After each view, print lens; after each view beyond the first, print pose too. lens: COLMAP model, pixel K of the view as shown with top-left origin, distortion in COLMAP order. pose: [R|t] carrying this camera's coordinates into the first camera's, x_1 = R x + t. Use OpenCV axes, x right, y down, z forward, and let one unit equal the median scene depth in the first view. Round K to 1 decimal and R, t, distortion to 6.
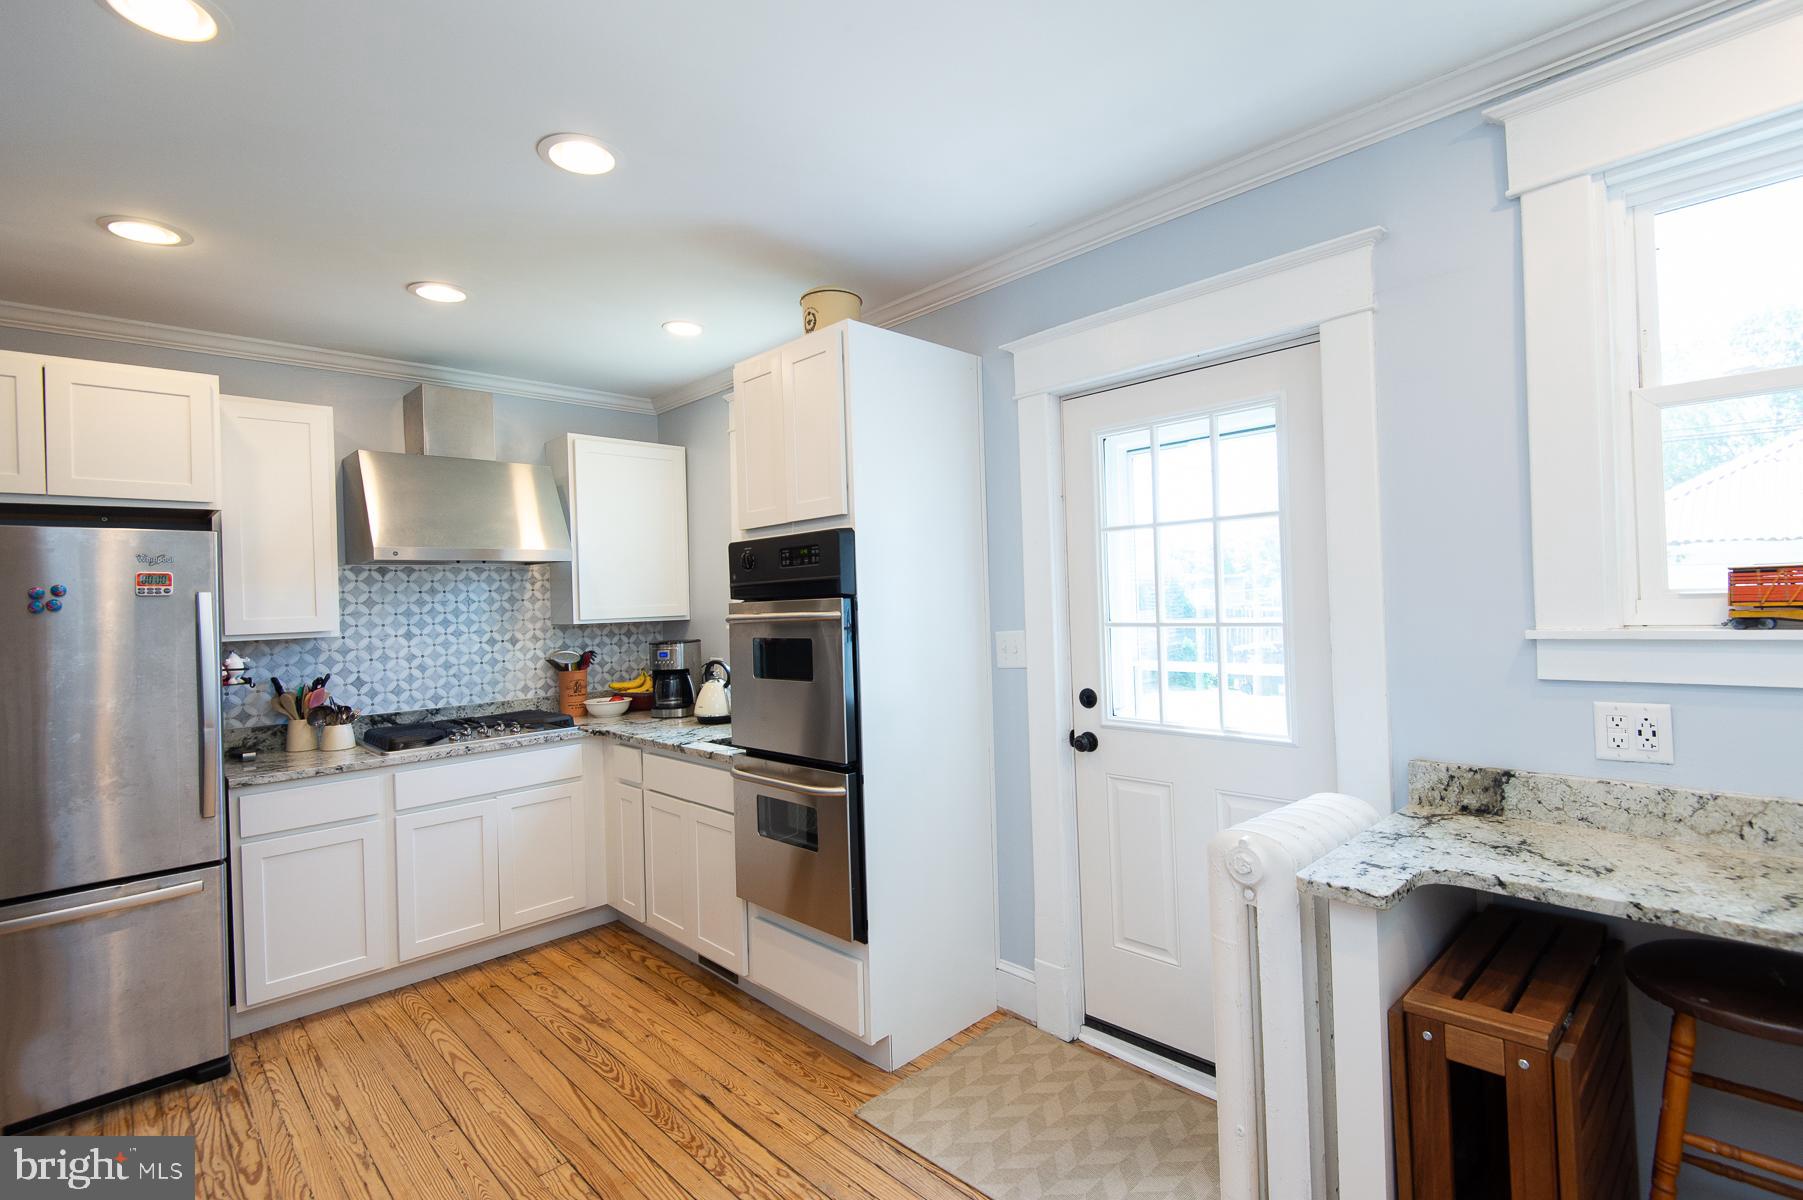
lens RADIAL K [[830.4, 0, 899.9], [0, 830.4, 597.5], [0, 0, 1]] dist [0.008745, -0.001809]
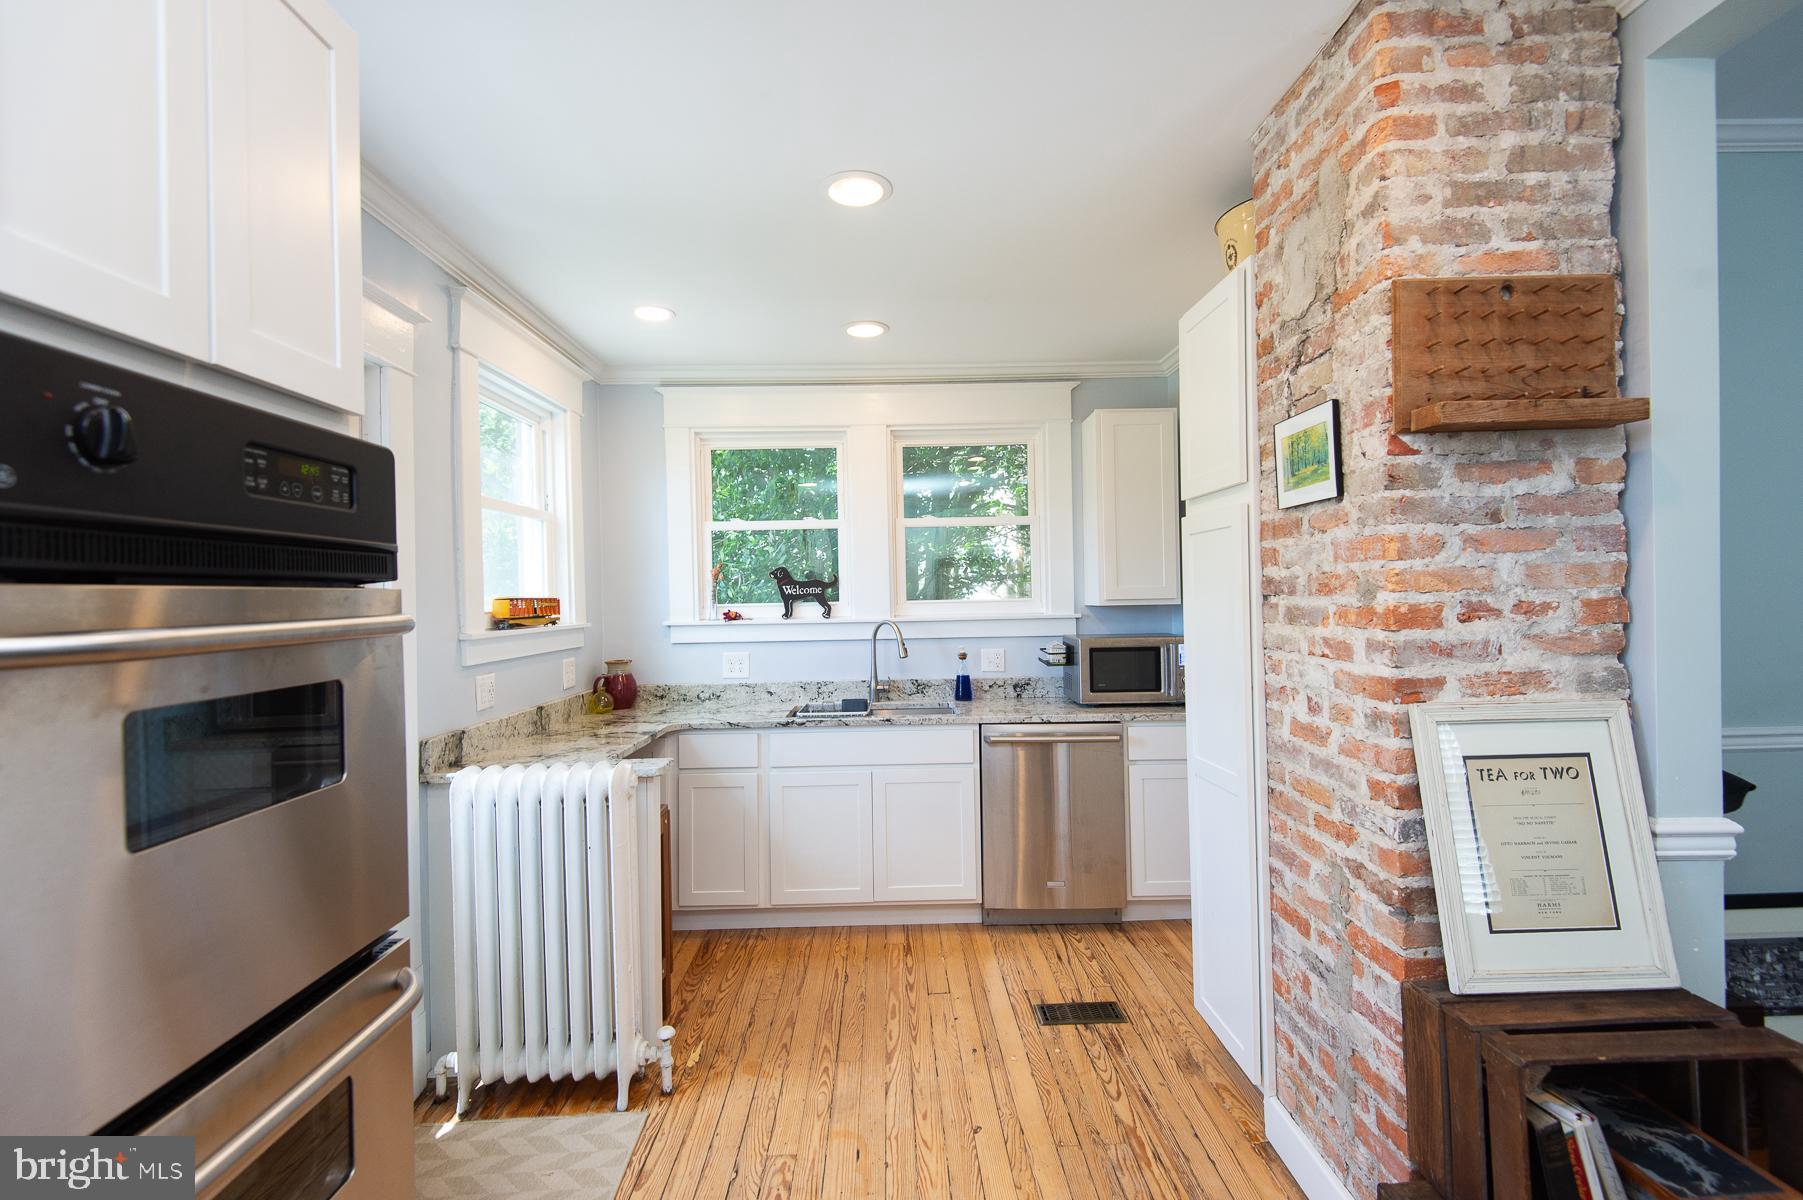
lens RADIAL K [[830.4, 0, 900.2], [0, 830.4, 595.8], [0, 0, 1]] dist [0.008745, -0.001809]
pose [[-0.731856, 0.047040, 0.679834, -0.617197], [0.038093, 0.998879, -0.028108, 0.029893], [-0.680394, 0.005326, -0.732827, 1.123149]]
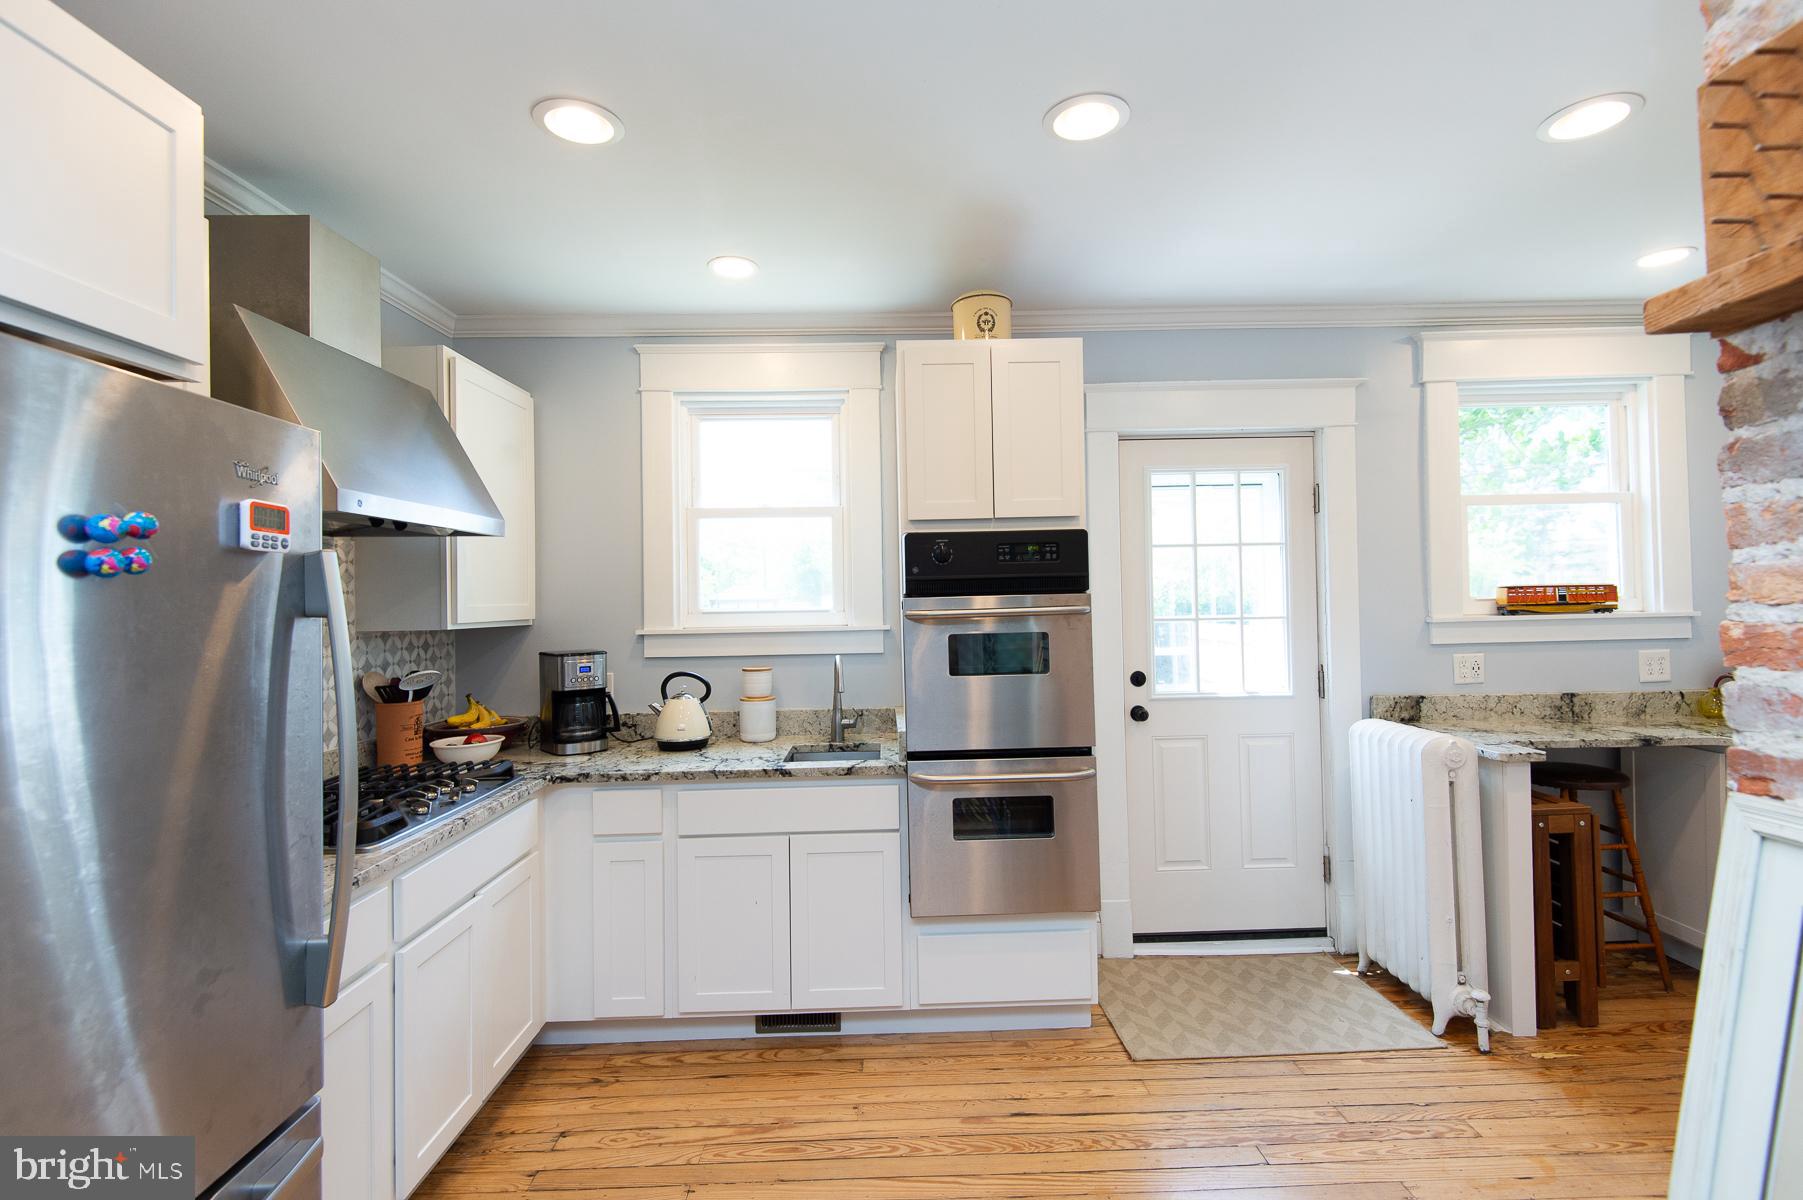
lens RADIAL K [[830.4, 0, 905.2], [0, 830.4, 598.7], [0, 0, 1]] dist [0.008745, -0.001809]
pose [[0.682731, 0.020412, 0.730384, -0.991938], [-0.004933, 0.999716, -0.023328, 0.032391], [-0.730653, 0.012324, 0.682638, 0.420478]]
